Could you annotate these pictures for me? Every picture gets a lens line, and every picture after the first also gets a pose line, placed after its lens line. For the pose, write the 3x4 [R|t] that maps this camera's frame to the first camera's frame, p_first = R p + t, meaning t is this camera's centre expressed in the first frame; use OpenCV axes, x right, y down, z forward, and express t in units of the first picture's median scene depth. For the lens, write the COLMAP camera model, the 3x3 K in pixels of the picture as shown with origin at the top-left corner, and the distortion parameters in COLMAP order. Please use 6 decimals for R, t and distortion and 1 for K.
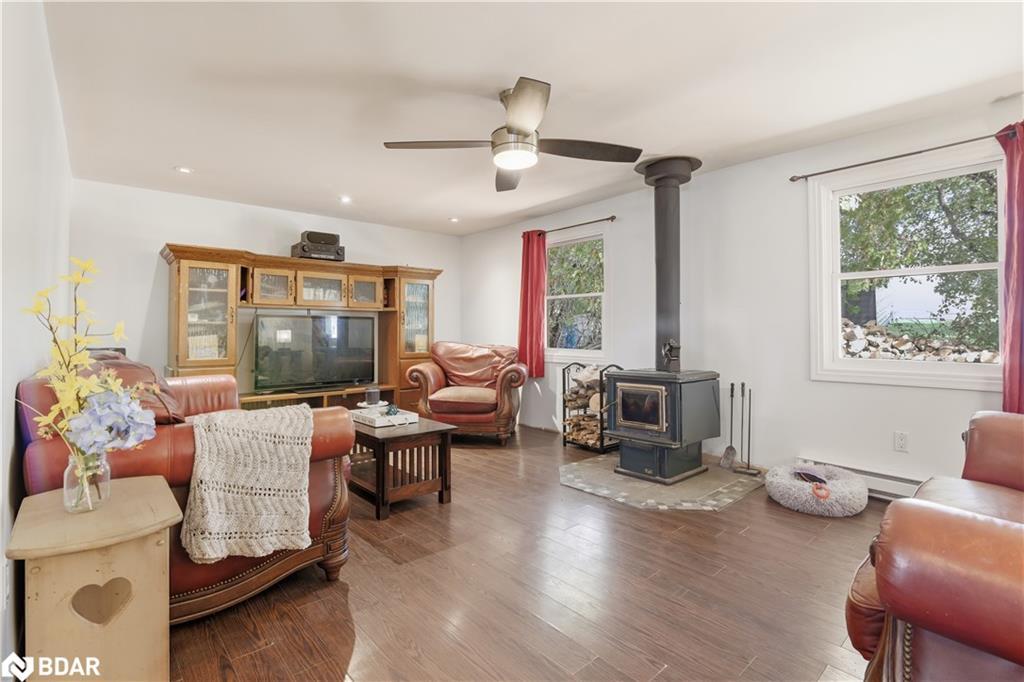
lens RADIAL K [[484.4, 0, 511.9], [0, 484.4, 336.4], [0, 0, 1]] dist [-0.021426, 0.000008]
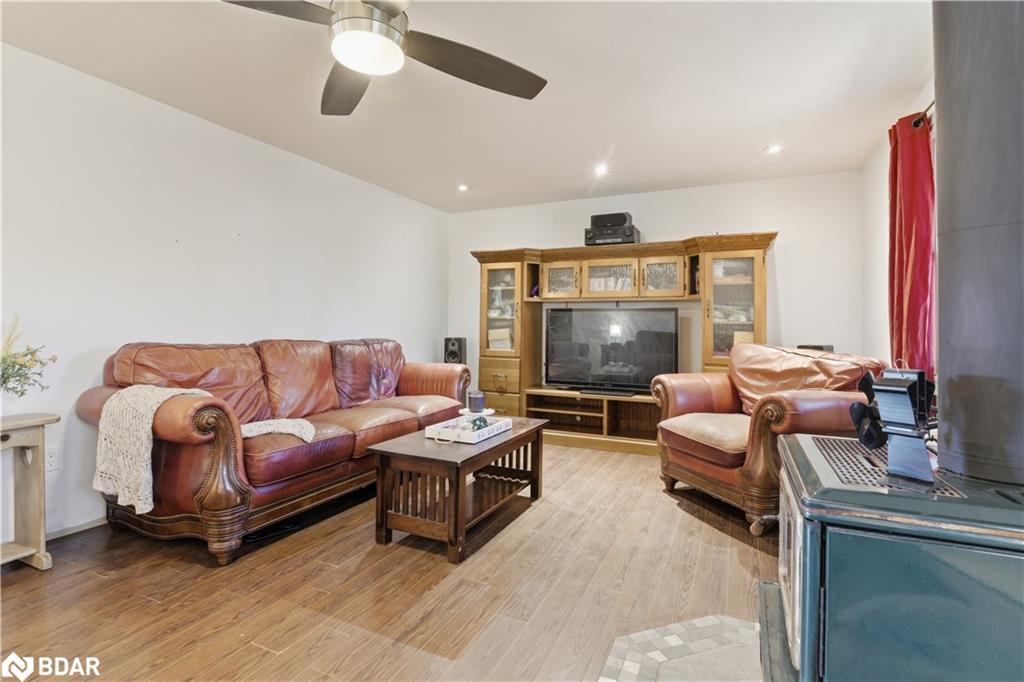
lens RADIAL K [[484.4, 0, 507.7], [0, 484.4, 326.9], [0, 0, 1]] dist [-0.021426, 0.000008]
pose [[0.401811, 0.005745, -0.915705, 0.345204], [-0.016096, 0.999870, -0.000790, -0.005589], [0.915581, 0.015057, 0.401851, 0.485300]]
